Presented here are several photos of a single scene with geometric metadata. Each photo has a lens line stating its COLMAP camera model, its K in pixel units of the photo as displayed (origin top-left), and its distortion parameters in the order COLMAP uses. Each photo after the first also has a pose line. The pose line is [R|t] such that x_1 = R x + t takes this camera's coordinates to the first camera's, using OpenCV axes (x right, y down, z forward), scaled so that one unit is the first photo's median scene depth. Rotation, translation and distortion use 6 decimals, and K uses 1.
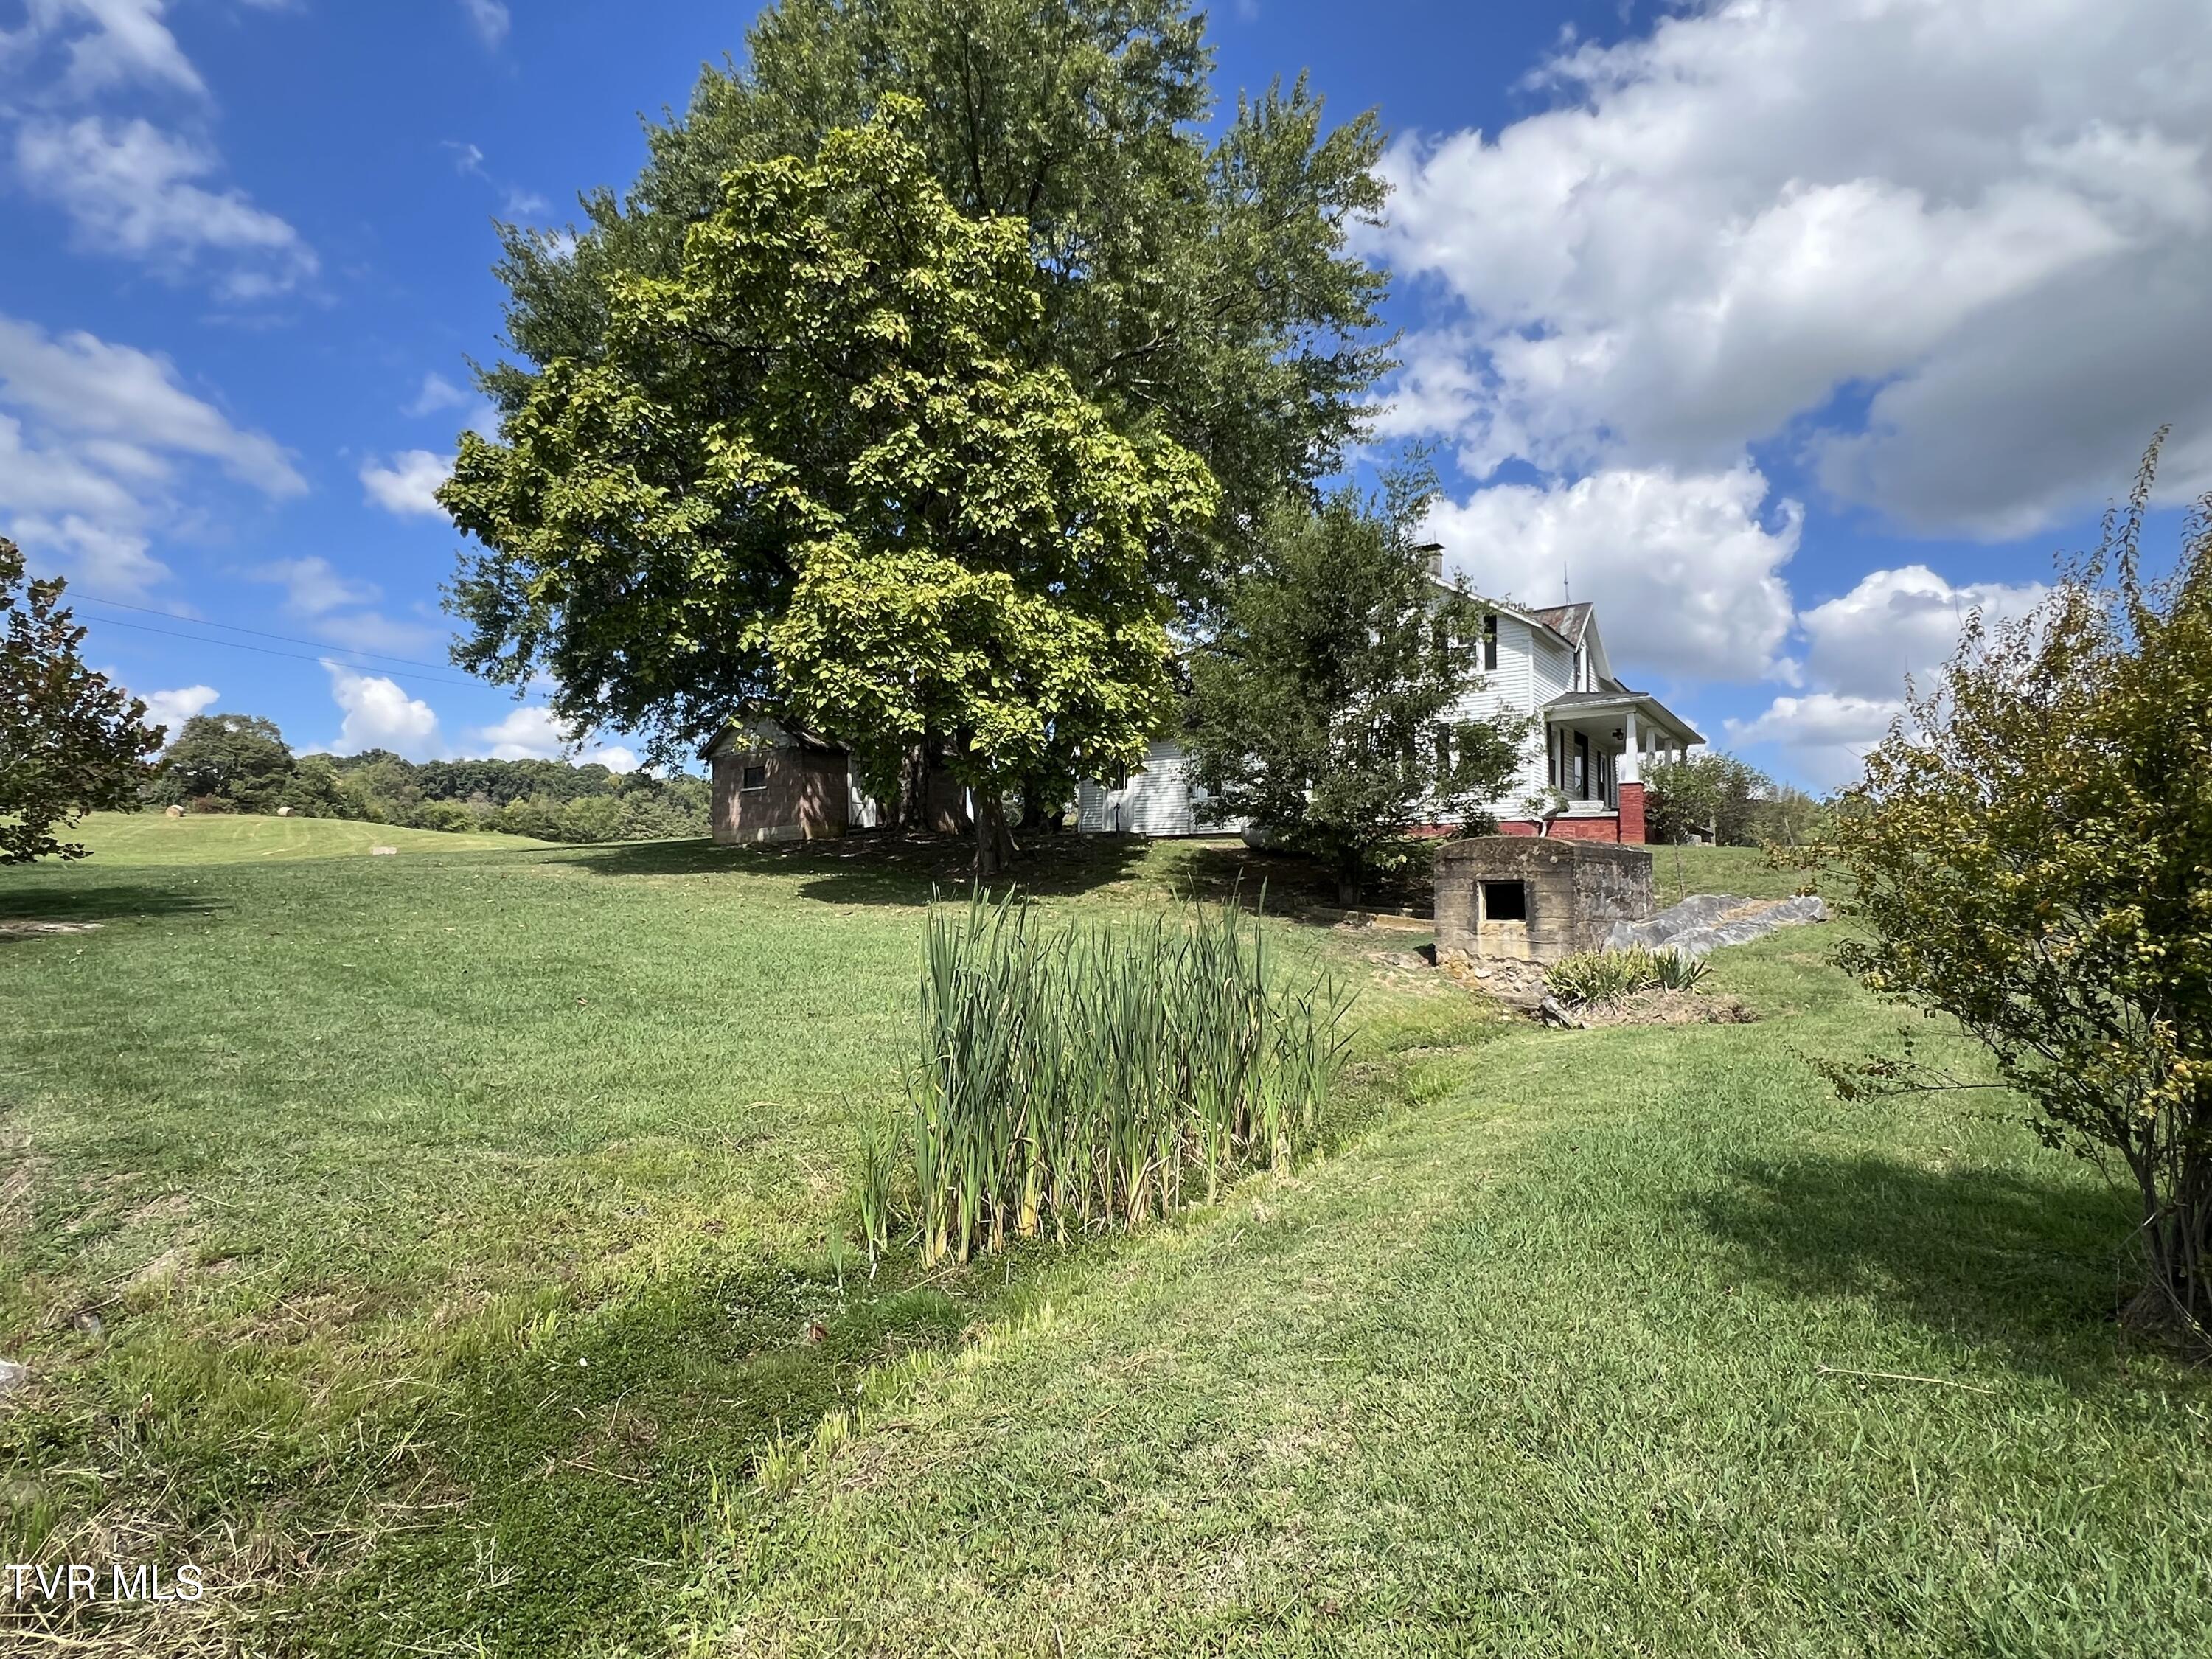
lens RADIAL K [[1149.3, 0, 1101.6], [0, 1149.3, 818.2], [0, 0, 1]] dist [-0.006185, -0.001489]
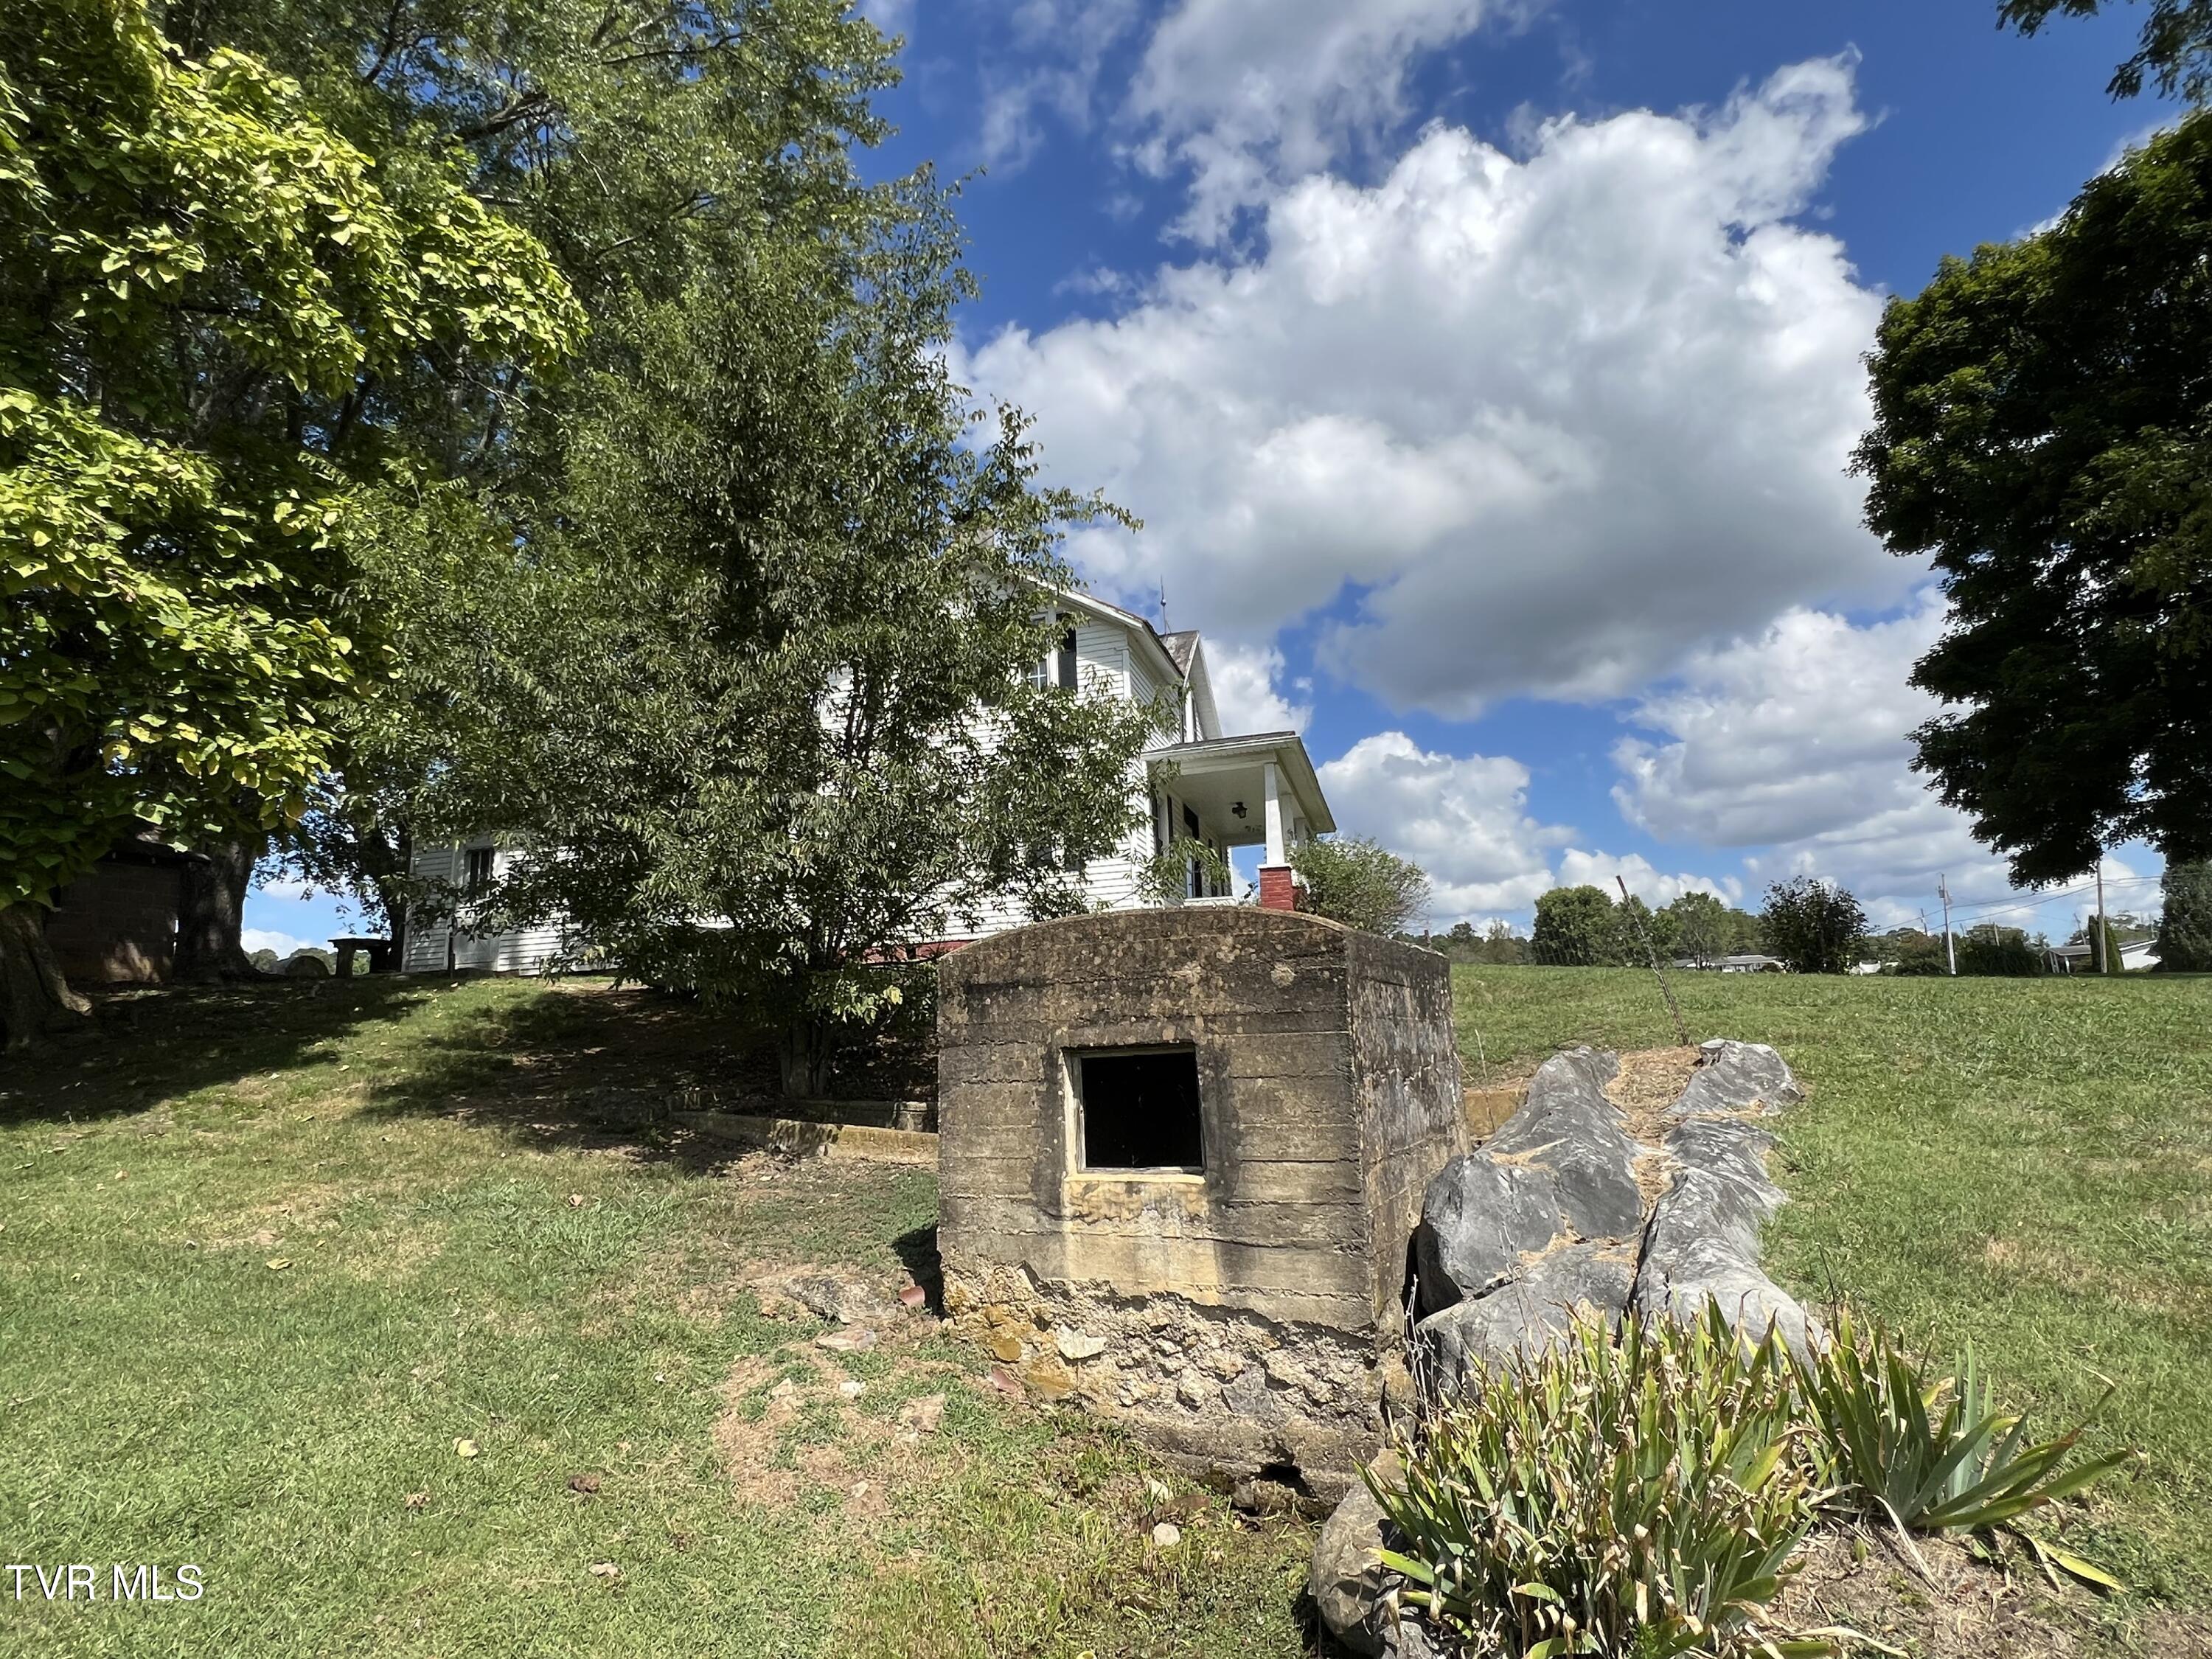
lens RADIAL K [[1149.3, 0, 1113.6], [0, 1149.3, 827.2], [0, 0, 1]] dist [-0.006185, -0.001489]
pose [[0.933022, 0.016076, 0.359461, 0.213899], [0.026328, 0.993274, -0.112759, 0.027426], [-0.358855, 0.114670, 0.926323, 0.655040]]
